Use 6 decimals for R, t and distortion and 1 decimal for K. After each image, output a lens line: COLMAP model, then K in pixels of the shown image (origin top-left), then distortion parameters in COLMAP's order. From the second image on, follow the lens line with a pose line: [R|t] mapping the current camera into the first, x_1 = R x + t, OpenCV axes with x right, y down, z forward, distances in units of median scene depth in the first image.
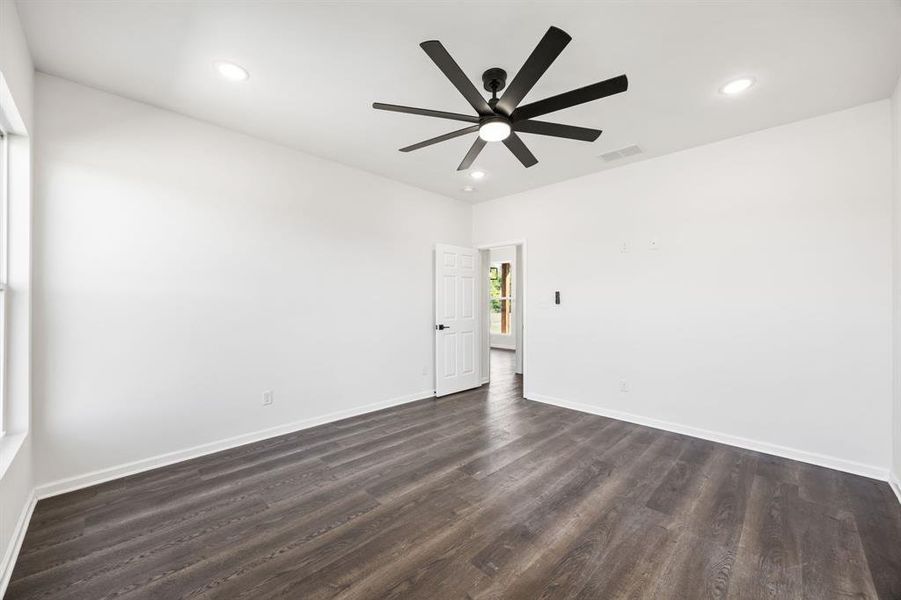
lens RADIAL K [[342.6, 0, 456.7], [0, 342.6, 303.1], [0, 0, 1]] dist [0.001569, 0.000089]
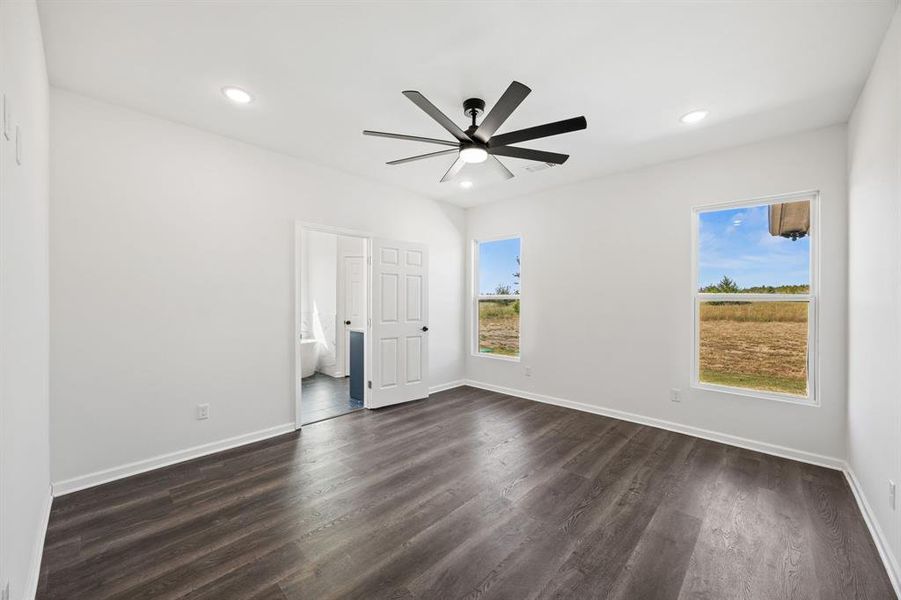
lens RADIAL K [[342.6, 0, 456.7], [0, 342.6, 303.1], [0, 0, 1]] dist [0.001569, 0.000089]
pose [[-0.999612, -0.007294, -0.026886, 0.192703], [-0.007408, 0.999964, 0.004173, -0.023763], [0.026855, 0.004370, -0.999630, 2.108548]]
